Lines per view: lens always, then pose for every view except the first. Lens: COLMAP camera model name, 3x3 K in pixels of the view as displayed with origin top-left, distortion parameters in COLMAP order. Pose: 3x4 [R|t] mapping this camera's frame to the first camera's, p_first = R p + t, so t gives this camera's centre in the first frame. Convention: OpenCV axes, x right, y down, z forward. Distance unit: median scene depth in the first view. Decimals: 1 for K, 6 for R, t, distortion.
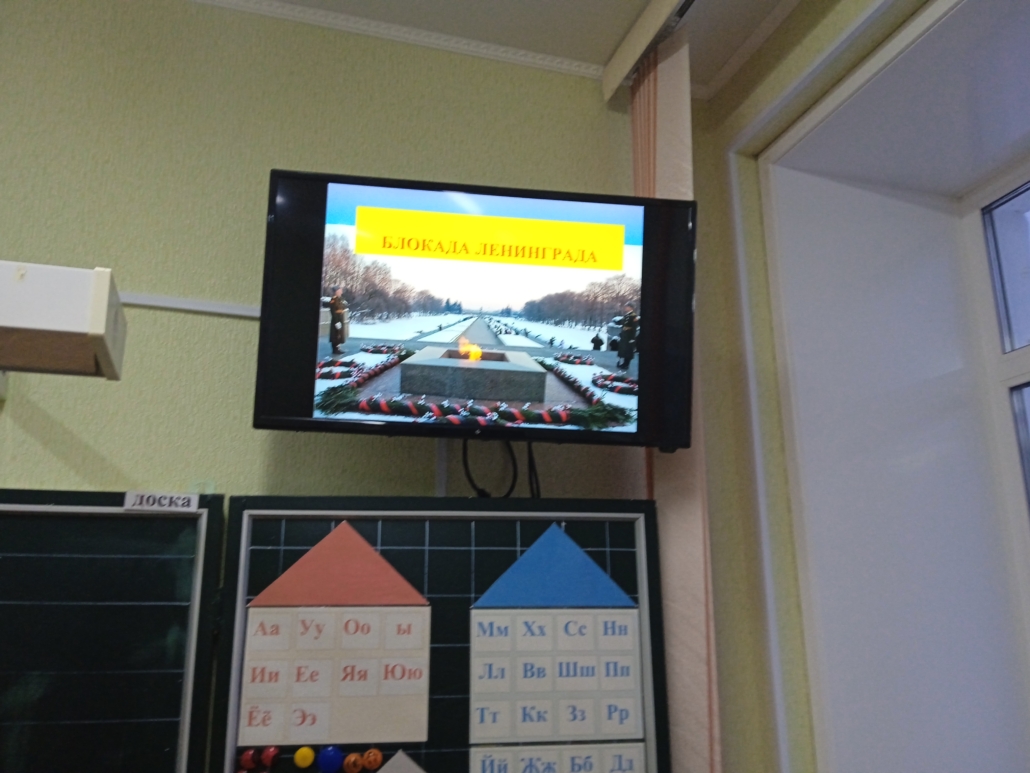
lens RADIAL K [[822.2, 0, 509.7], [0, 822.2, 382.1], [0, 0, 1]] dist [0.040213, -0.008124]
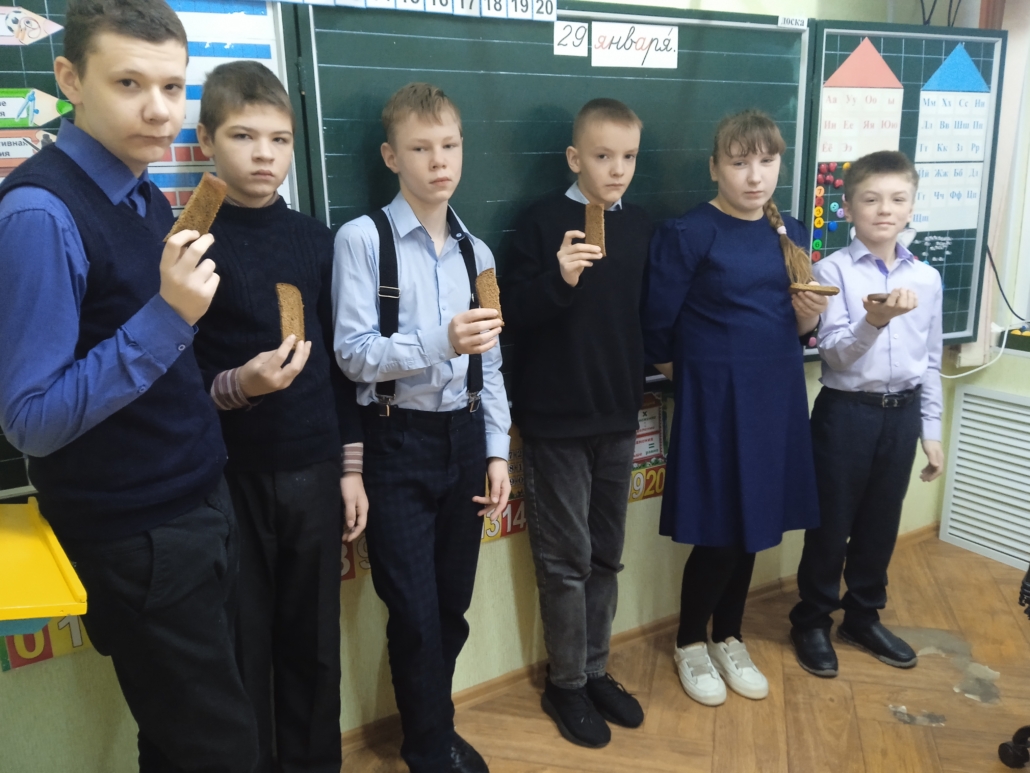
lens RADIAL K [[1020.3, 0, 514.4], [0, 1020.3, 389.9], [0, 0, 1]] dist [-0.046657, 0.000000]
pose [[0.962633, -0.072969, 0.260795, -1.507813], [-0.062474, 0.877204, 0.476037, -0.138225], [-0.263506, -0.474541, 0.839866, -0.896860]]
